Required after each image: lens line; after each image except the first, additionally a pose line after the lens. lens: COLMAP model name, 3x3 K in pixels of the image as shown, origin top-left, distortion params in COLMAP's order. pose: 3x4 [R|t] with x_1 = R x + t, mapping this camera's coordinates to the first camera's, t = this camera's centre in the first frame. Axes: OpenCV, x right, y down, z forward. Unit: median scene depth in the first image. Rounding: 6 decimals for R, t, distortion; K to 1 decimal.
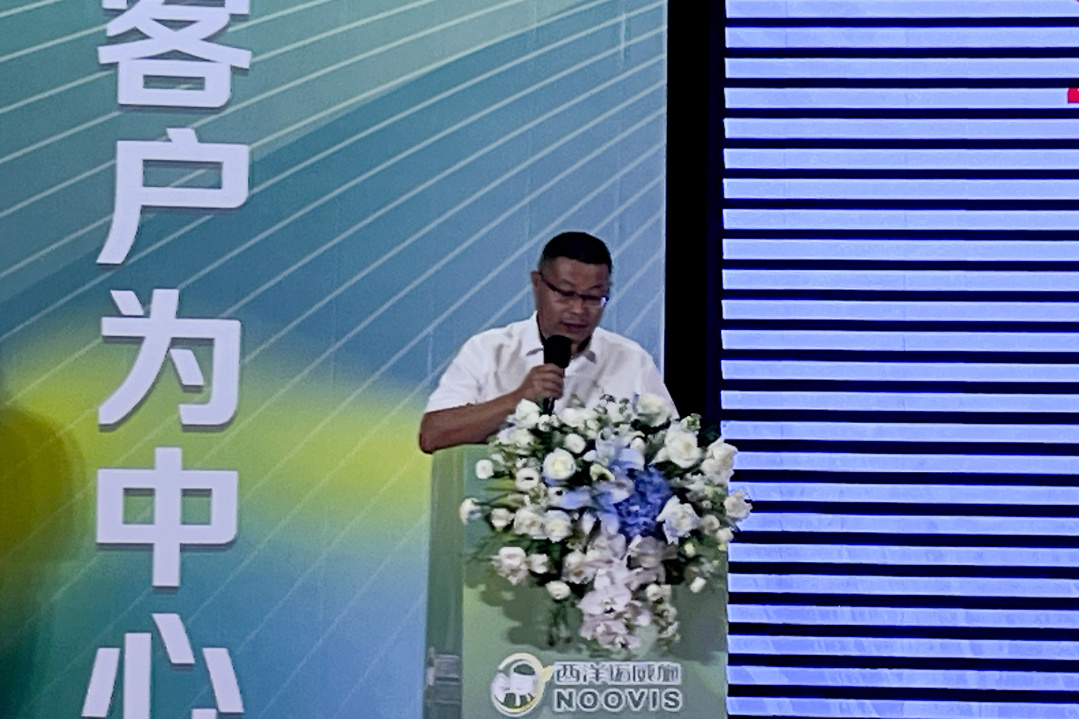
lens RADIAL K [[4024.0, 0, 539.5], [0, 4024.0, 359.5], [0, 0, 1]] dist [0.054661, -0.616331]
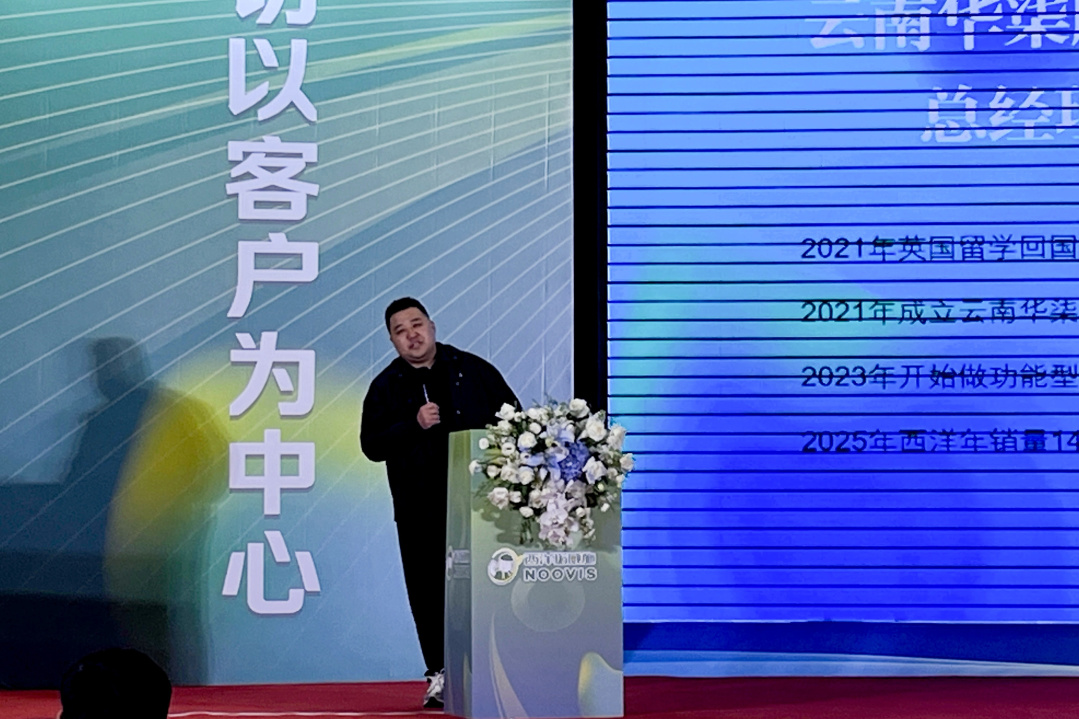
lens RADIAL K [[3118.3, 0, 539.5], [0, 3118.3, 359.5], [0, 0, 1]] dist [0.084966, 0.106091]
pose [[0.999407, -0.013304, 0.031744, -0.023825], [0.013084, 0.999889, 0.007147, -0.014006], [-0.031836, -0.006727, 0.999470, -0.268716]]
